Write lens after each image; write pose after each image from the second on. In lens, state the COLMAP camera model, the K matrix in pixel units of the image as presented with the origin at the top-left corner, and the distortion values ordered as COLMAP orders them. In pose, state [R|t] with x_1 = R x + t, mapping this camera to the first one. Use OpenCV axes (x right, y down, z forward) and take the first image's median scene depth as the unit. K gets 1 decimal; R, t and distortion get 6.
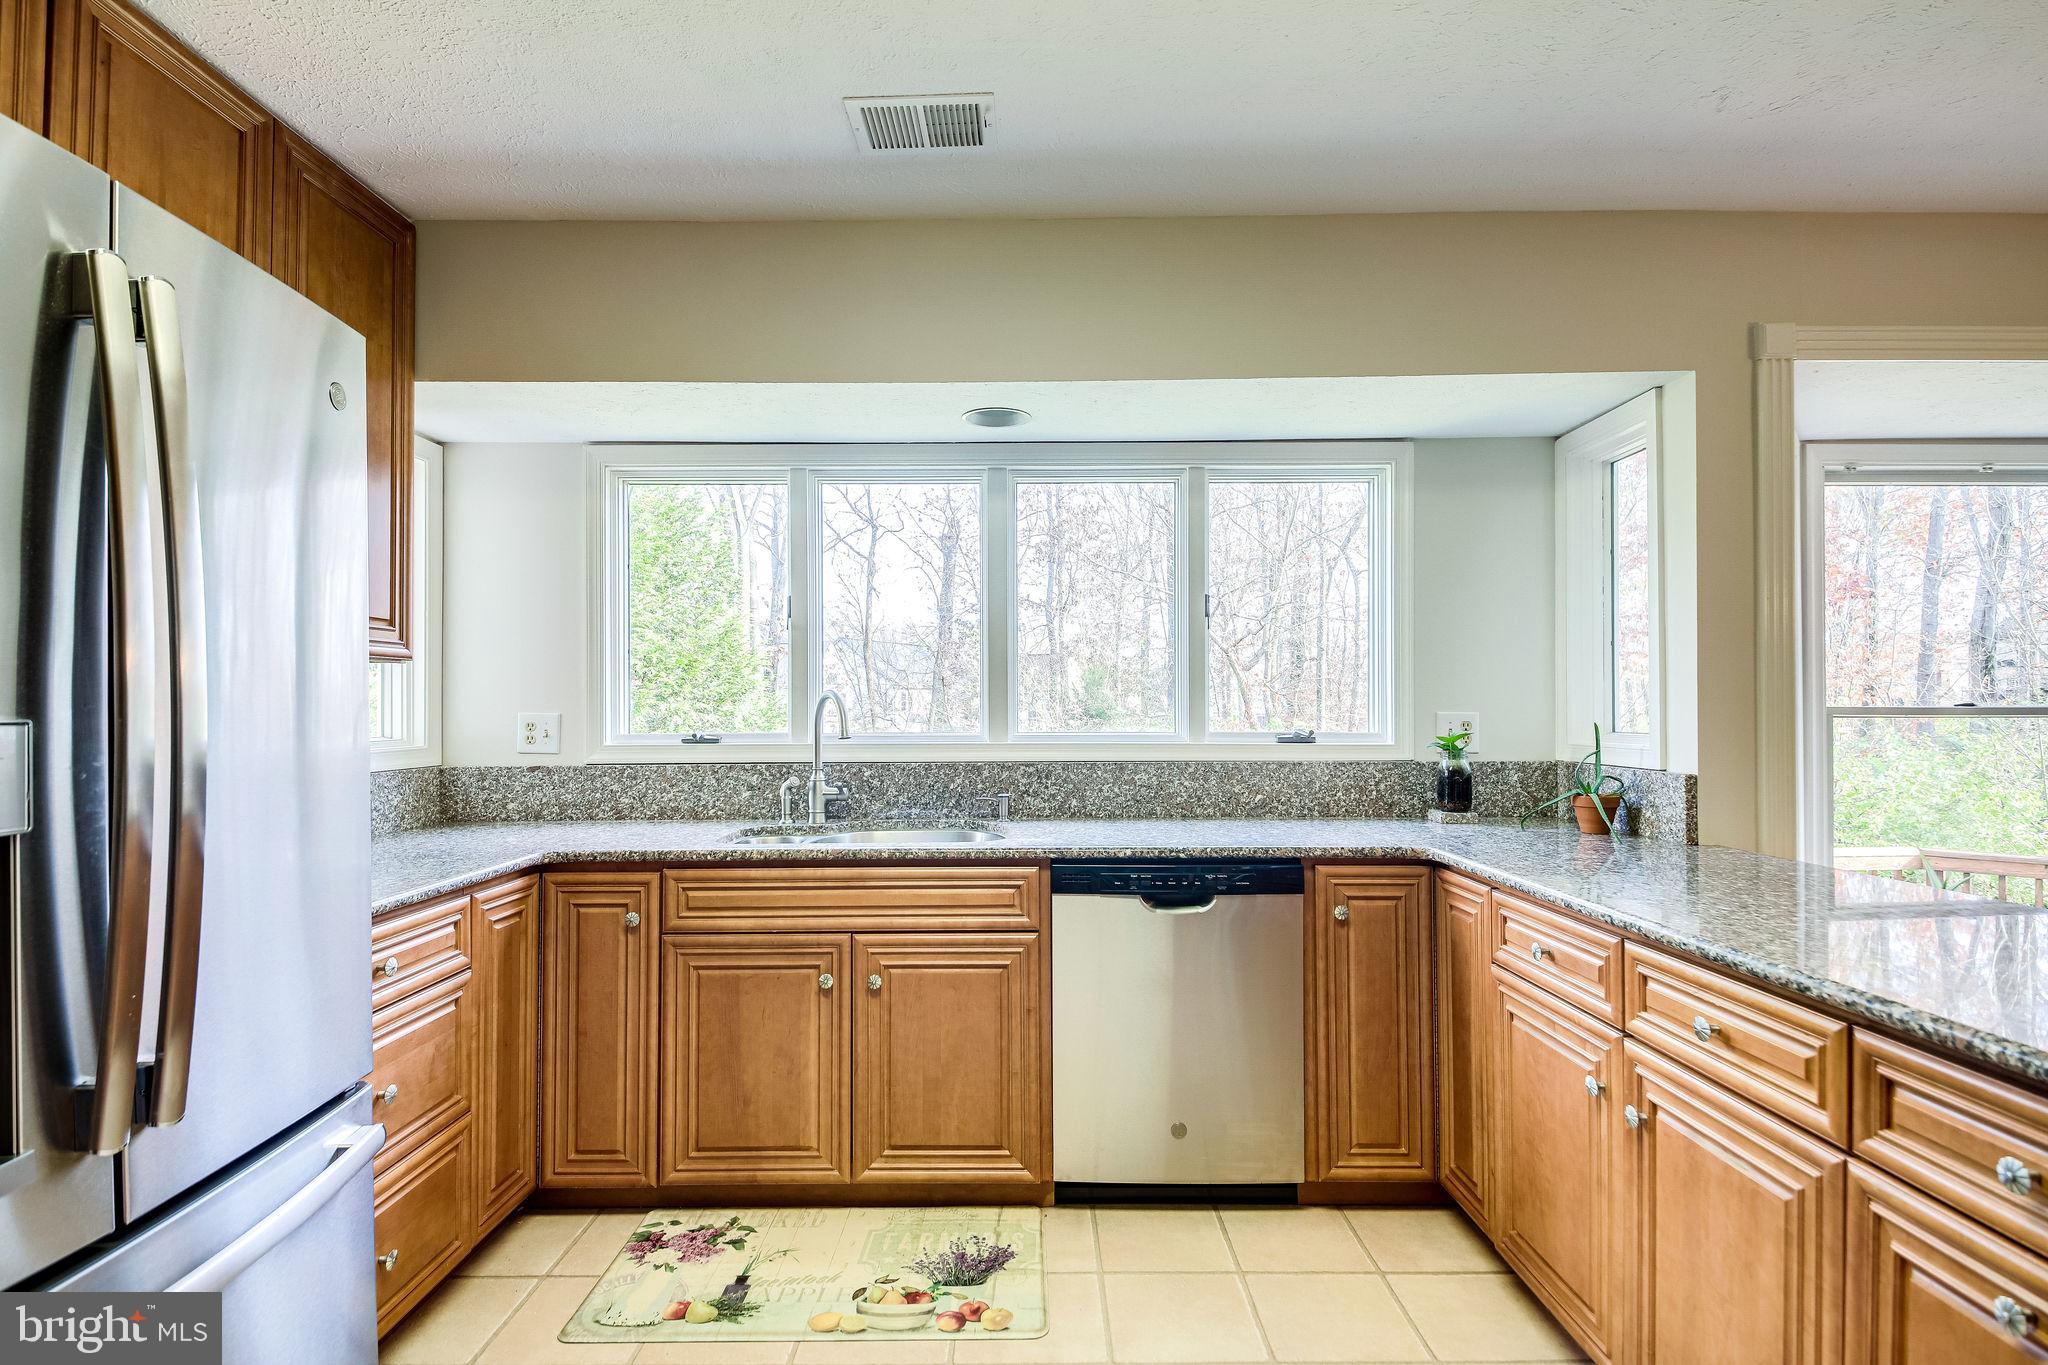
lens RADIAL K [[998.5, 0, 1016.9], [0, 998.5, 697.4], [0, 0, 1]] dist [0.000848, -0.000412]
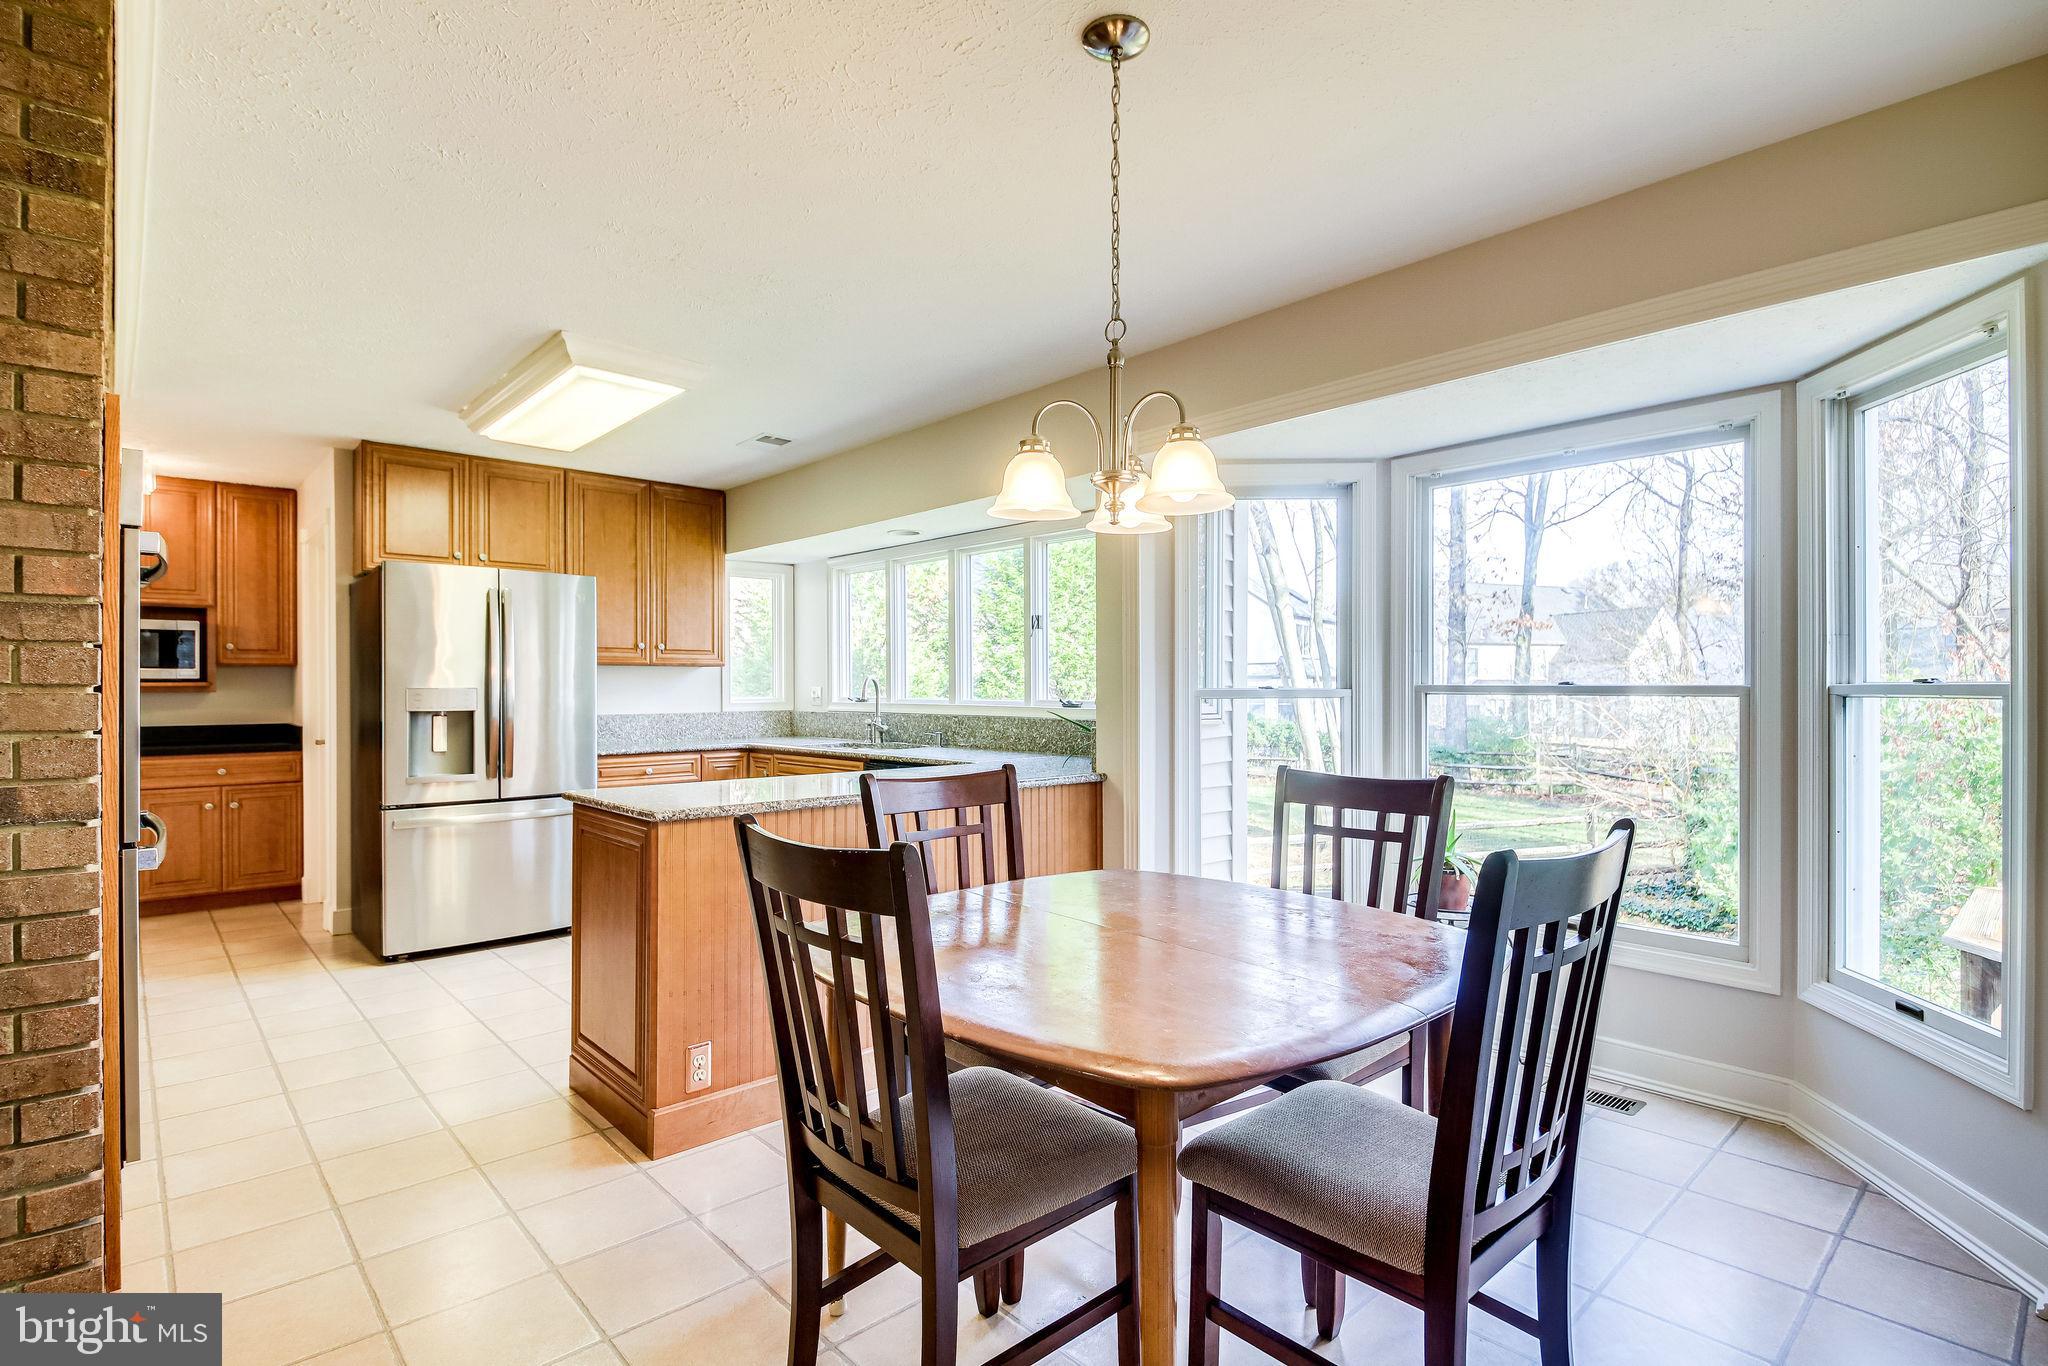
lens RADIAL K [[986.9, 0, 1024.0], [0, 986.9, 683.0], [0, 0, 1]] dist [0.011945, -0.001213]
pose [[0.694215, 0.001277, -0.719767, 1.374447], [0.006691, 0.999944, 0.008227, -0.006869], [0.719737, -0.010527, 0.694167, -0.140566]]
